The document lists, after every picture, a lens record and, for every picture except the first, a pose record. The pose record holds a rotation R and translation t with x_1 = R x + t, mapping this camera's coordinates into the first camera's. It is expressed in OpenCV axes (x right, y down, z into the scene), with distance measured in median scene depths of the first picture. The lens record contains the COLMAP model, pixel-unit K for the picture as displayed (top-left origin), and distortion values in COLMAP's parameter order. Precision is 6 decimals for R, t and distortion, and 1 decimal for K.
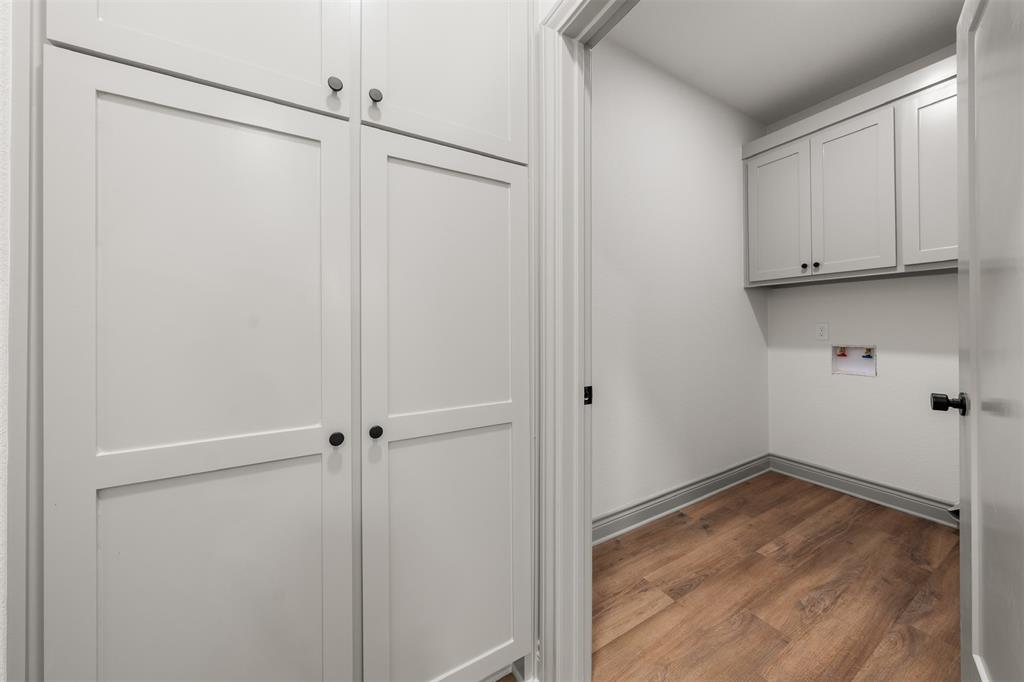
lens RADIAL K [[352.7, 0, 516.1], [0, 352.7, 328.9], [0, 0, 1]] dist [-0.001007, -0.000212]
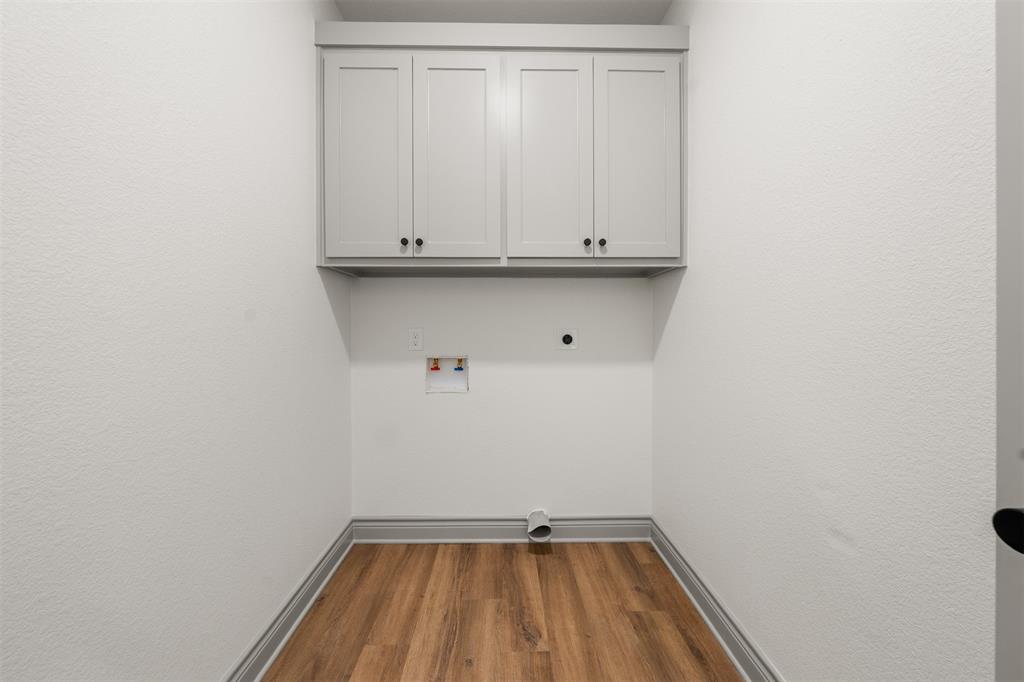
lens RADIAL K [[352.7, 0, 516.1], [0, 352.7, 328.9], [0, 0, 1]] dist [-0.001007, -0.000212]
pose [[0.473472, 0.011350, 0.880735, 0.319802], [0.003349, 0.999887, -0.014686, -0.003372], [-0.880802, 0.009903, 0.473381, 0.479518]]
